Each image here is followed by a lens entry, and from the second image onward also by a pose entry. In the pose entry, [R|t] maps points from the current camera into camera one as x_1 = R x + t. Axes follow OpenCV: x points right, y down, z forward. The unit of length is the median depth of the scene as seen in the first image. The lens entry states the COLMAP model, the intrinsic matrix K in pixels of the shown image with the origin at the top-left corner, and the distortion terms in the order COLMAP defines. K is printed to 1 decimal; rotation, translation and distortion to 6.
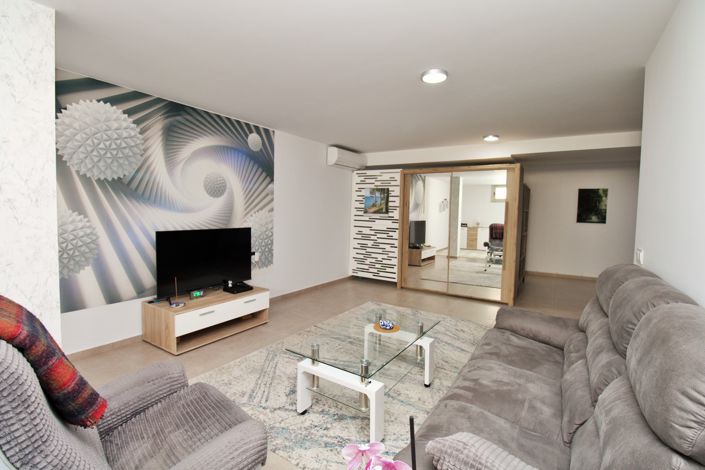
lens RADIAL K [[331.4, 0, 346.9], [0, 331.4, 232.1], [0, 0, 1]] dist [-0.000785, -0.007167]
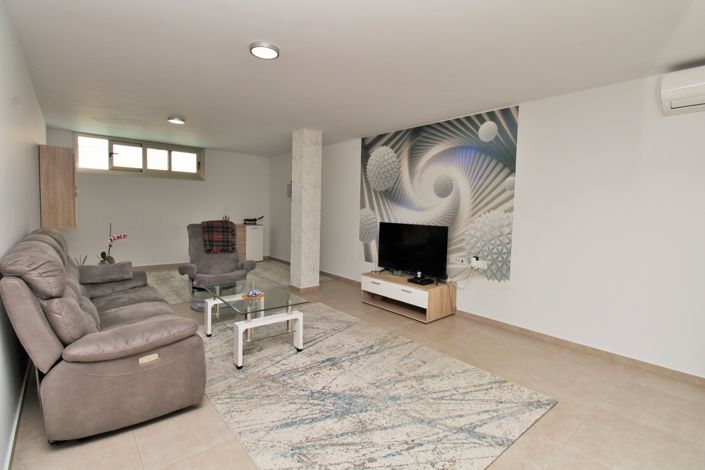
lens RADIAL K [[331.4, 0, 358.0], [0, 331.4, 230.9], [0, 0, 1]] dist [-0.000785, -0.007167]
pose [[-0.267620, 0.042010, -0.962608, 0.618779], [-0.091787, 0.993394, 0.068872, -0.038802], [0.959143, 0.106787, -0.261996, 0.871308]]
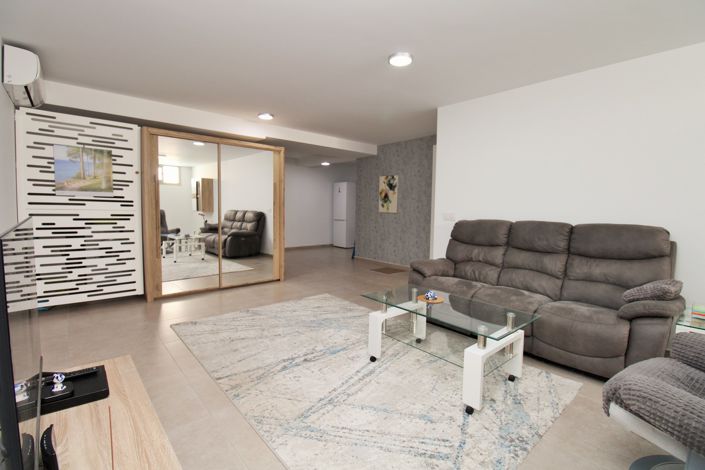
lens RADIAL K [[331.4, 0, 366.2], [0, 331.4, 226.6], [0, 0, 1]] dist [-0.000785, -0.007167]
pose [[0.233707, -0.078096, 0.969166, -0.477685], [0.051015, 0.996381, 0.067988, -0.010175], [-0.970968, 0.033553, 0.236845, 0.491382]]
